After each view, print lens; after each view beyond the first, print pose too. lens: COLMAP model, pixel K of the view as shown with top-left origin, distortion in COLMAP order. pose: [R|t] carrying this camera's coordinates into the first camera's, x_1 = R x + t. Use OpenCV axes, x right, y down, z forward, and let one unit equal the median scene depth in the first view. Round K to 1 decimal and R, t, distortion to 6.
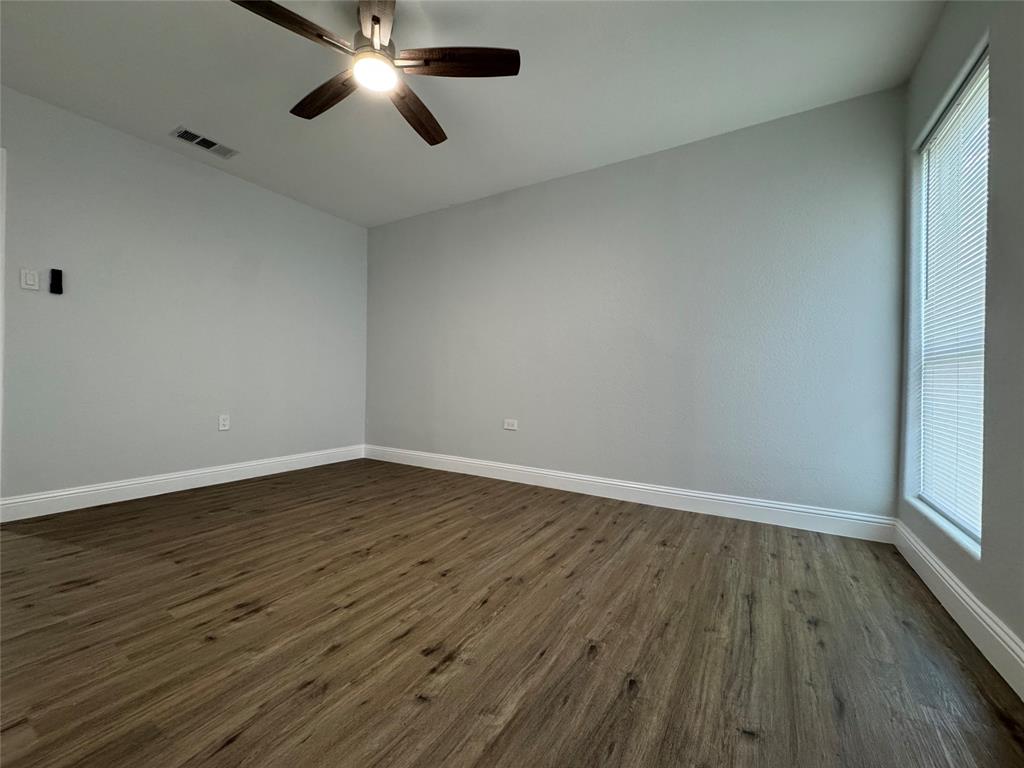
lens RADIAL K [[409.2, 0, 512.0], [0, 409.2, 384.0], [0, 0, 1]] dist [-0.002548, 0.000457]
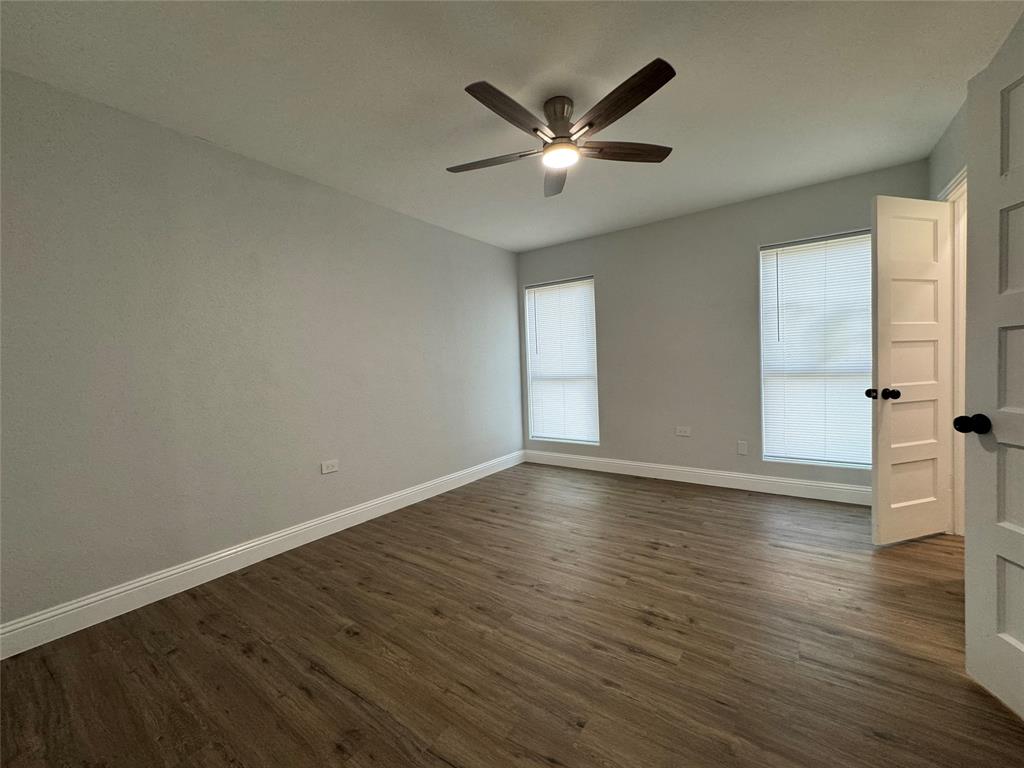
lens RADIAL K [[409.2, 0, 512.0], [0, 409.2, 384.0], [0, 0, 1]] dist [-0.002548, 0.000457]
pose [[0.061444, -0.056309, 0.996521, -1.242892], [0.041010, 0.997707, 0.053847, -0.150743], [-0.997268, 0.037559, 0.063613, 0.884514]]
